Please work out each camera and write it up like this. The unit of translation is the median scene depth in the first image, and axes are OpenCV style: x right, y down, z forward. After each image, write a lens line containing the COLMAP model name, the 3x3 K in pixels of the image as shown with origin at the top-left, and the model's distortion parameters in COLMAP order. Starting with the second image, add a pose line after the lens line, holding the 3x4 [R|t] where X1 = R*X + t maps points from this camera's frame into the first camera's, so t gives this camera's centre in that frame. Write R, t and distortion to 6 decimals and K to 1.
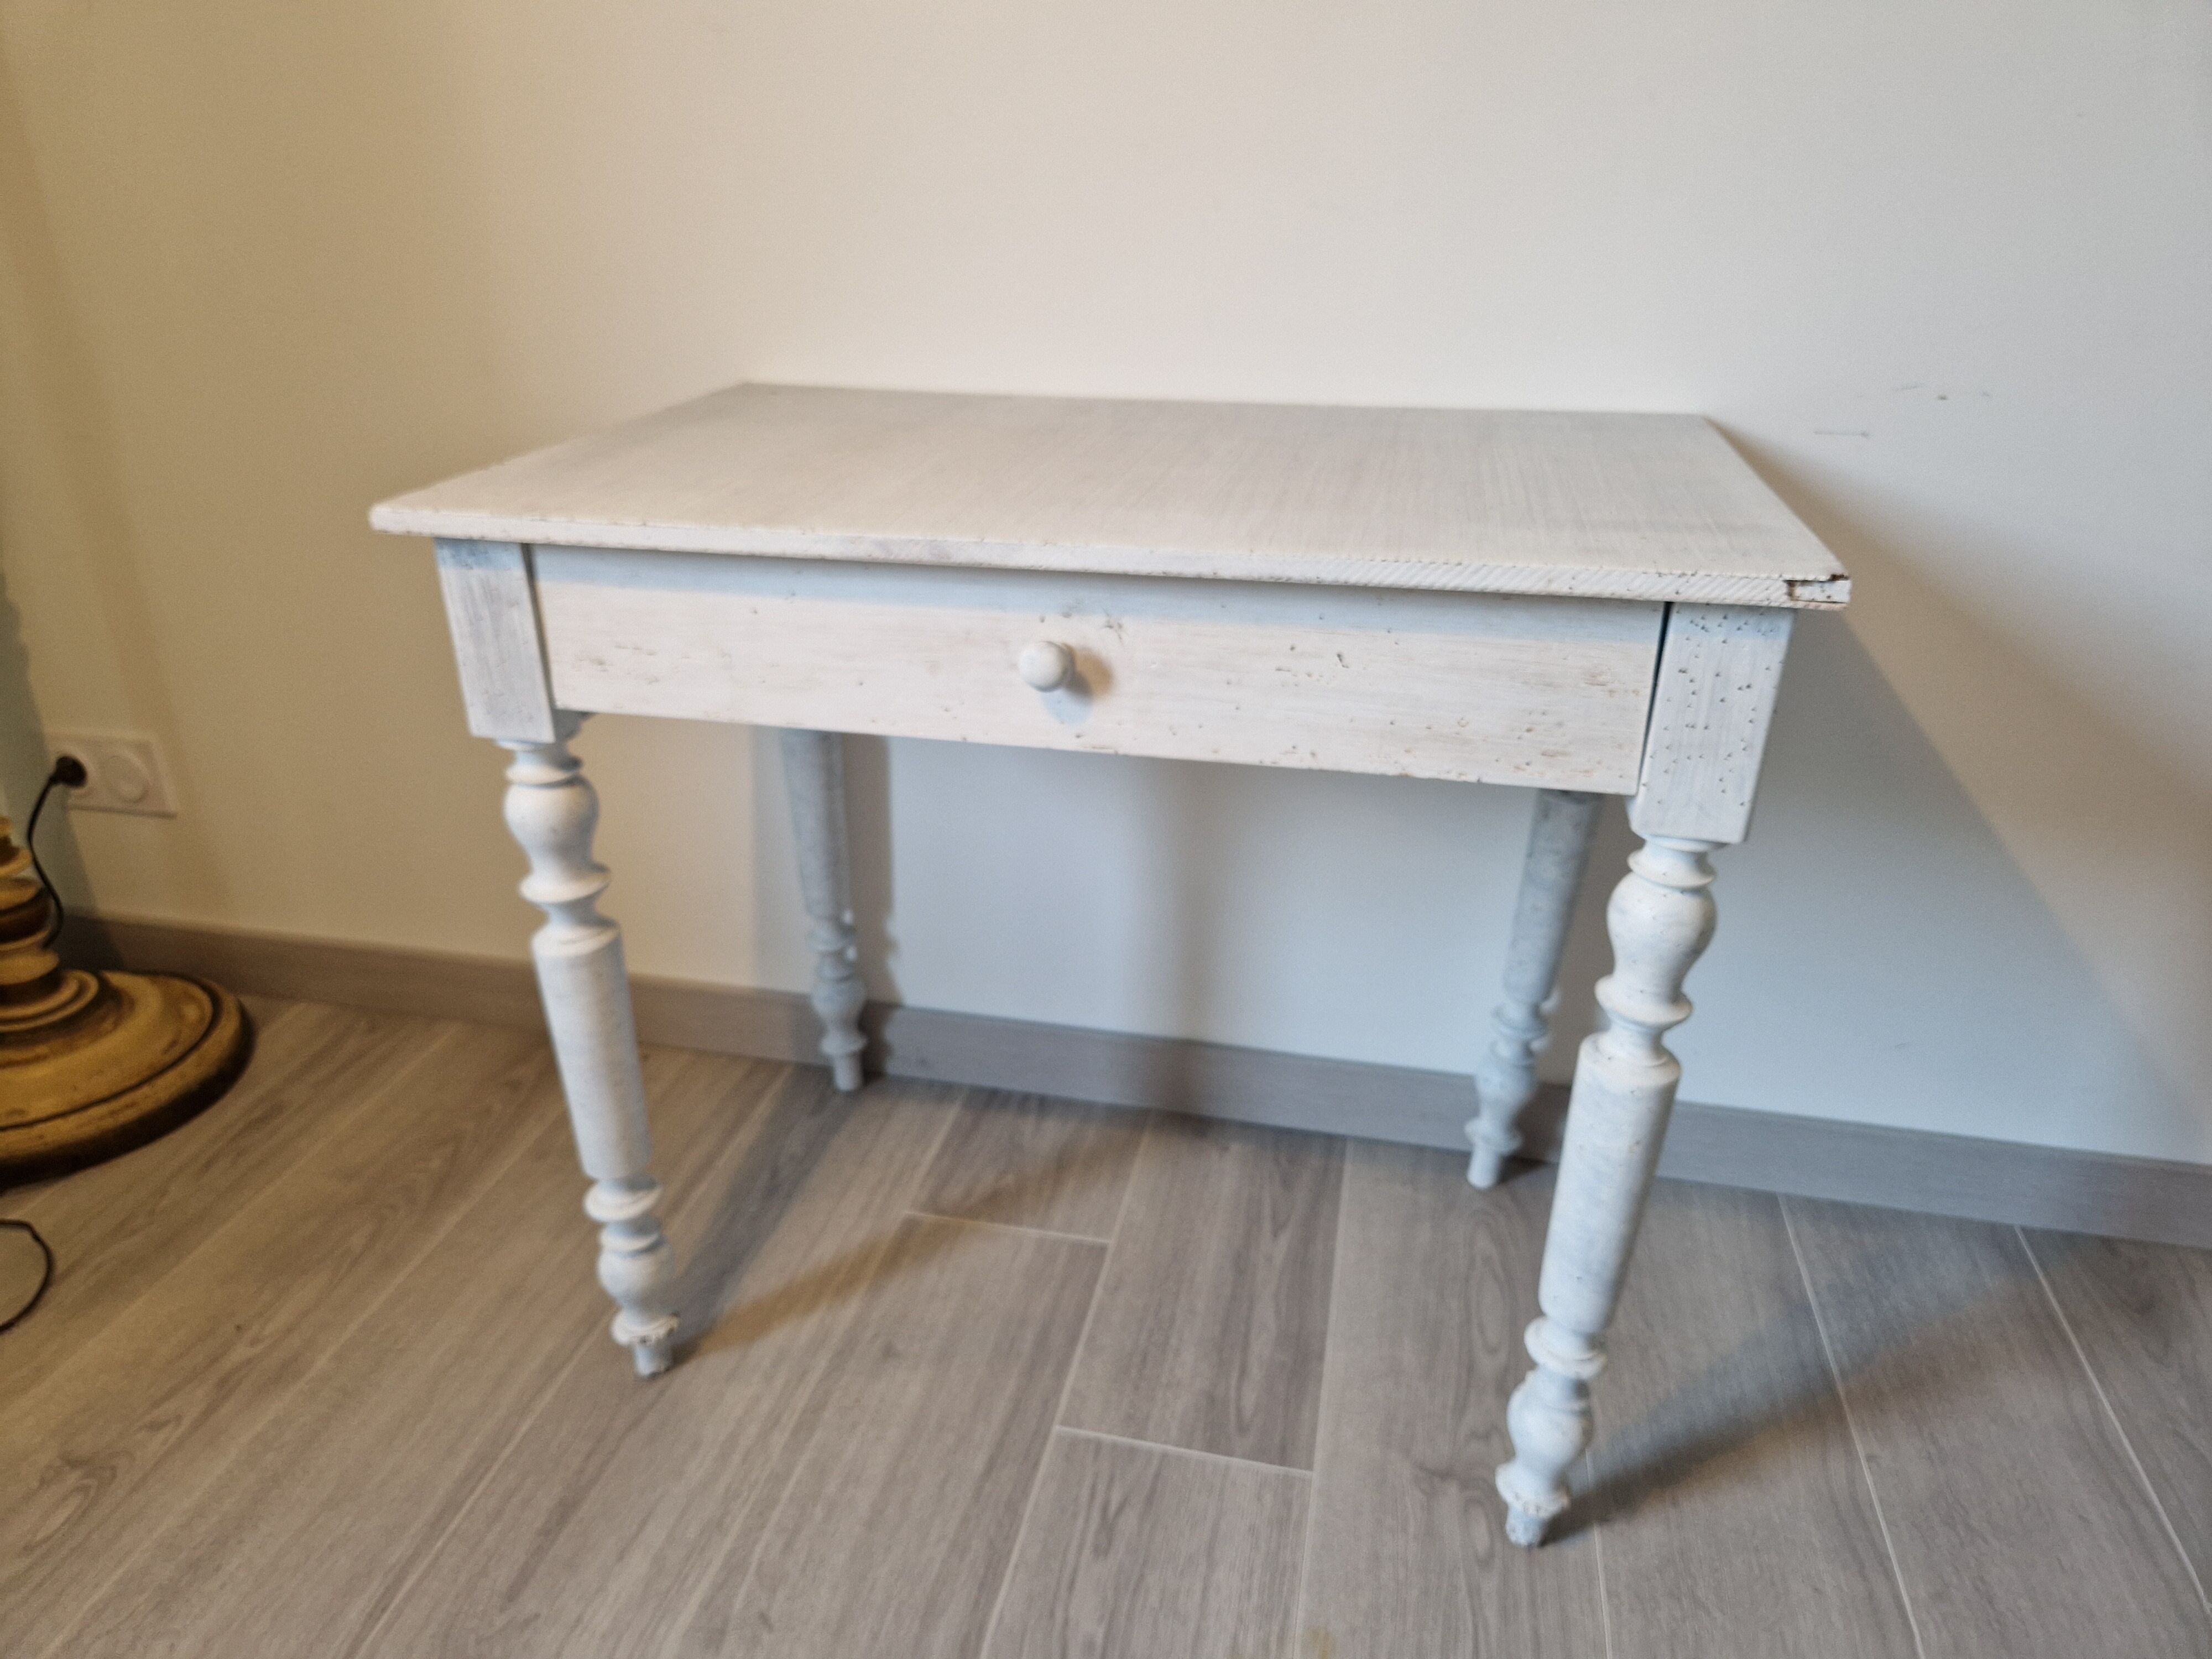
lens RADIAL K [[1507.1, 0, 1087.8], [0, 1507.1, 824.2], [0, 0, 1]] dist [0.051662, -0.049637]
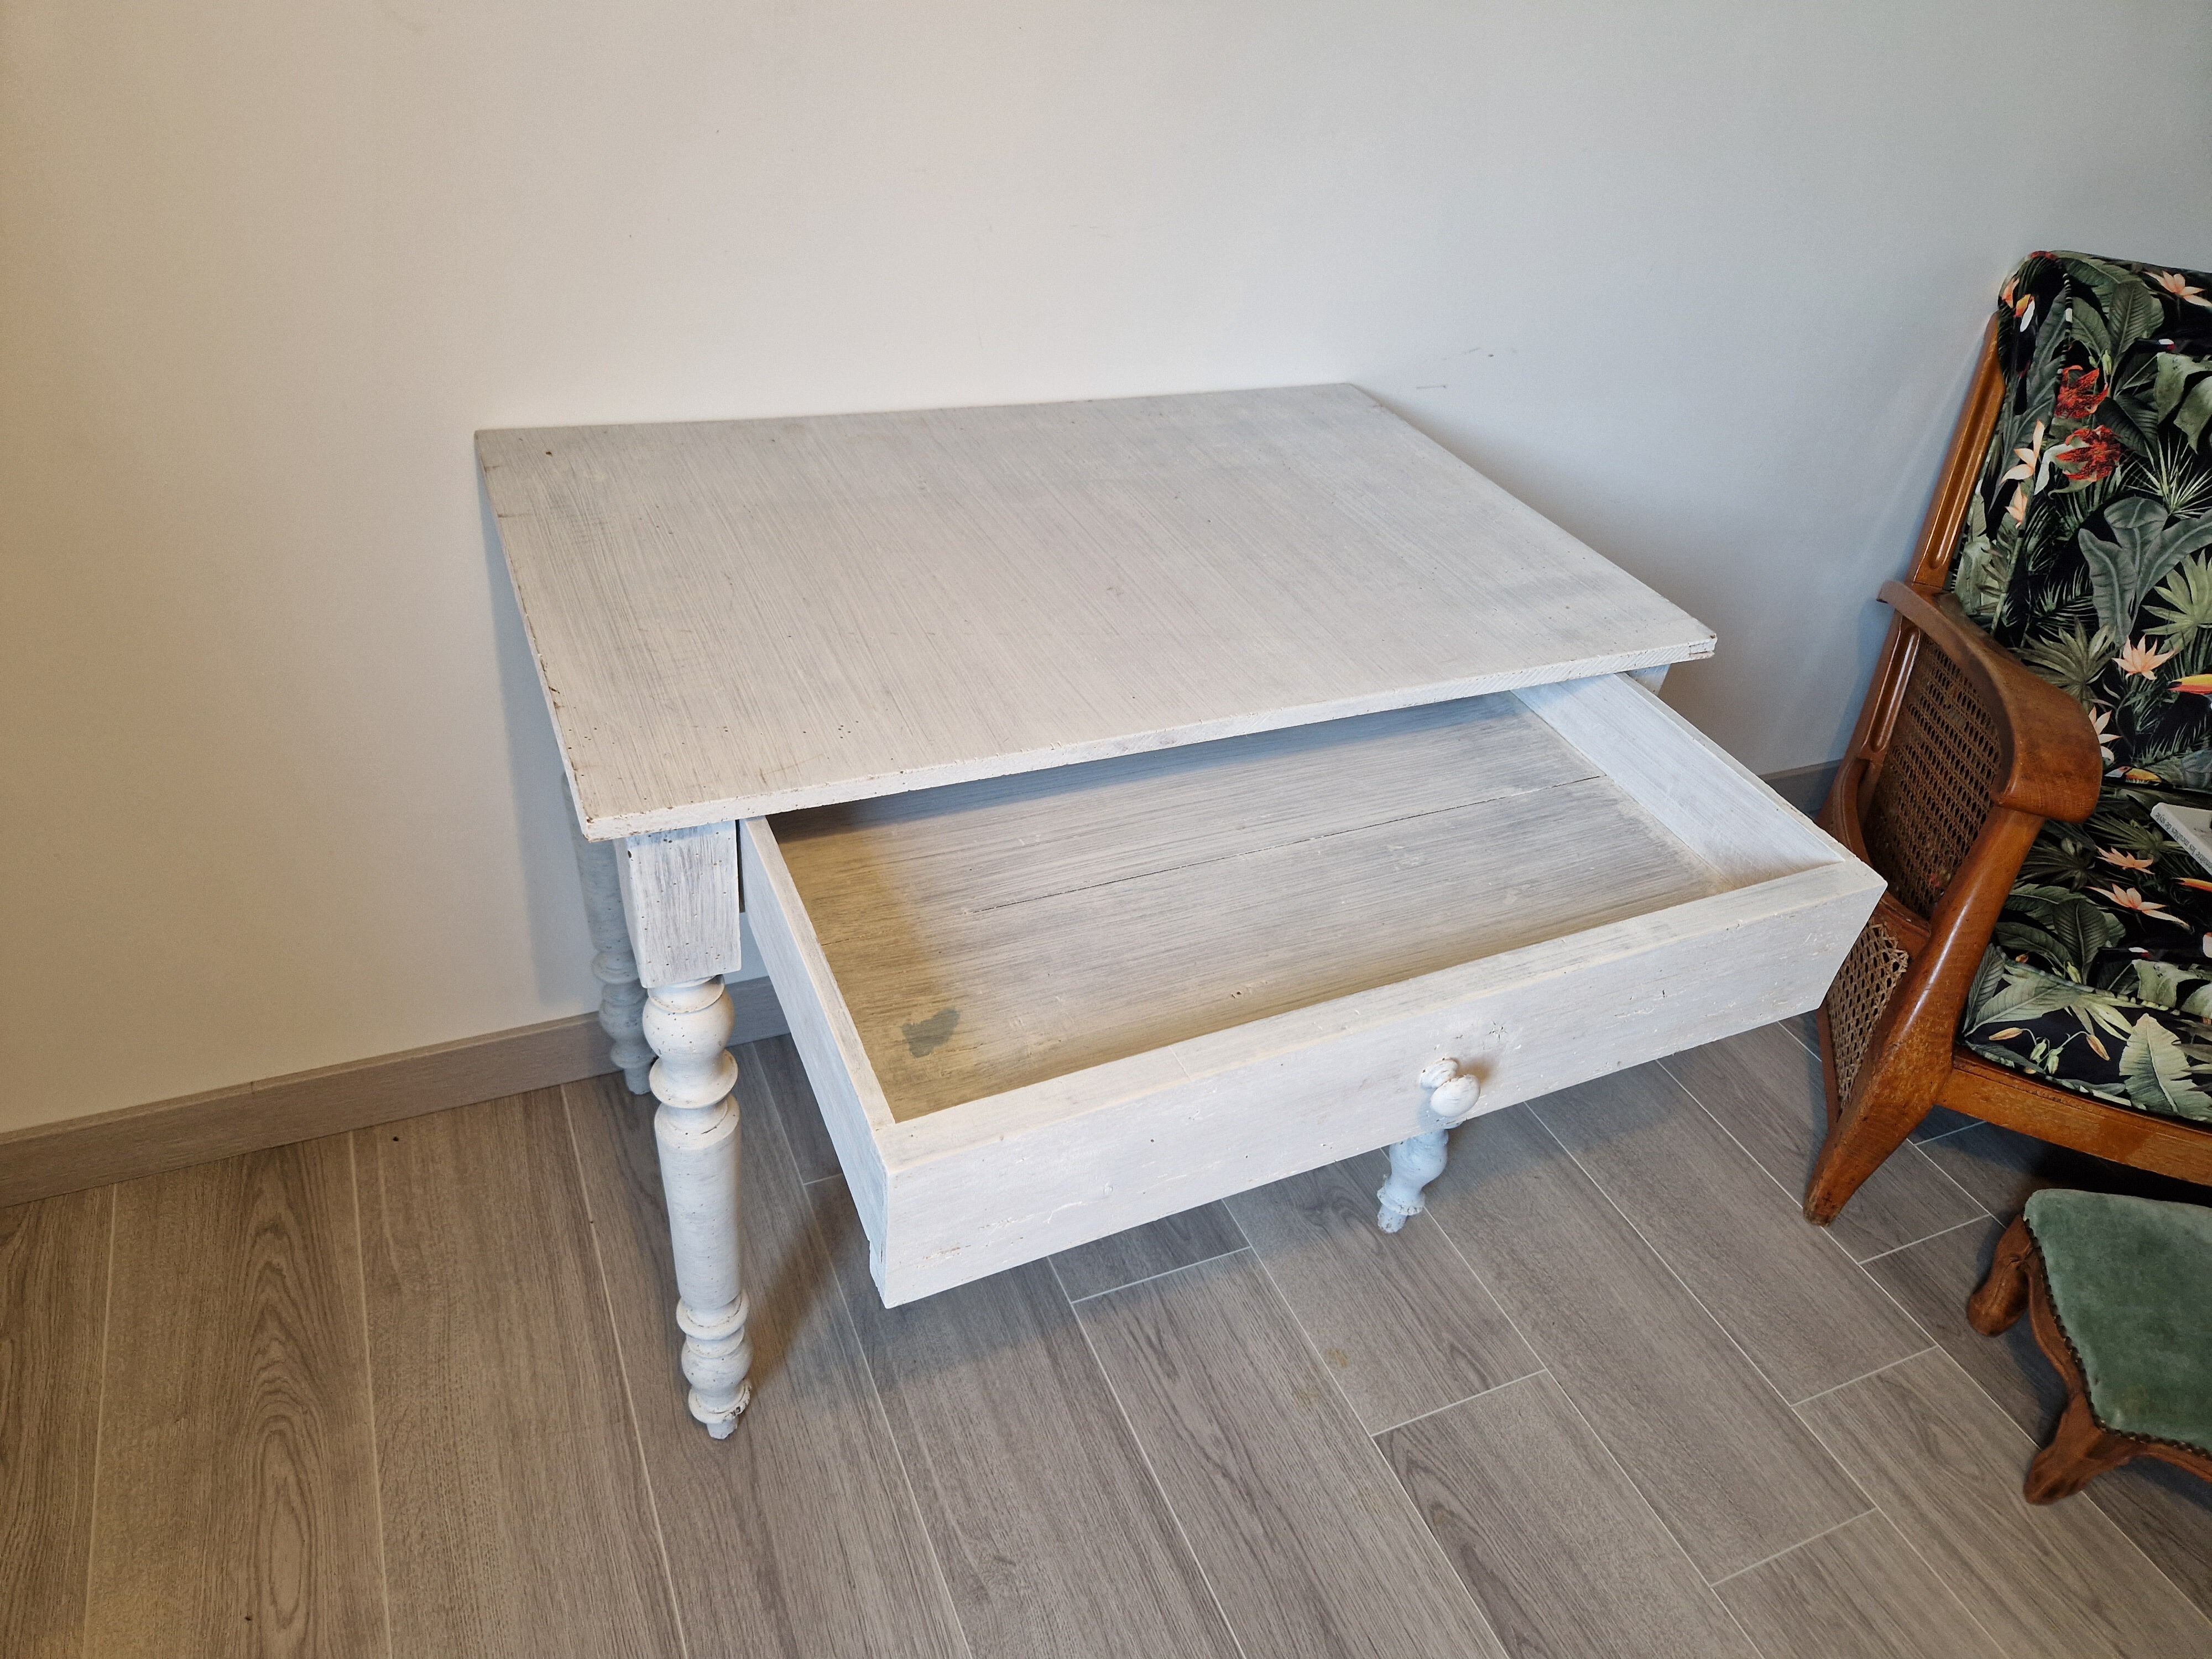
lens RADIAL K [[1483.4, 0, 1092.7], [0, 1483.4, 832.1], [0, 0, 1]] dist [0.070812, -0.056101]
pose [[0.798014, -0.290491, 0.528004, -0.575198], [0.145412, 0.943083, 0.299081, -0.348251], [-0.584832, -0.161892, 0.794835, 0.089708]]
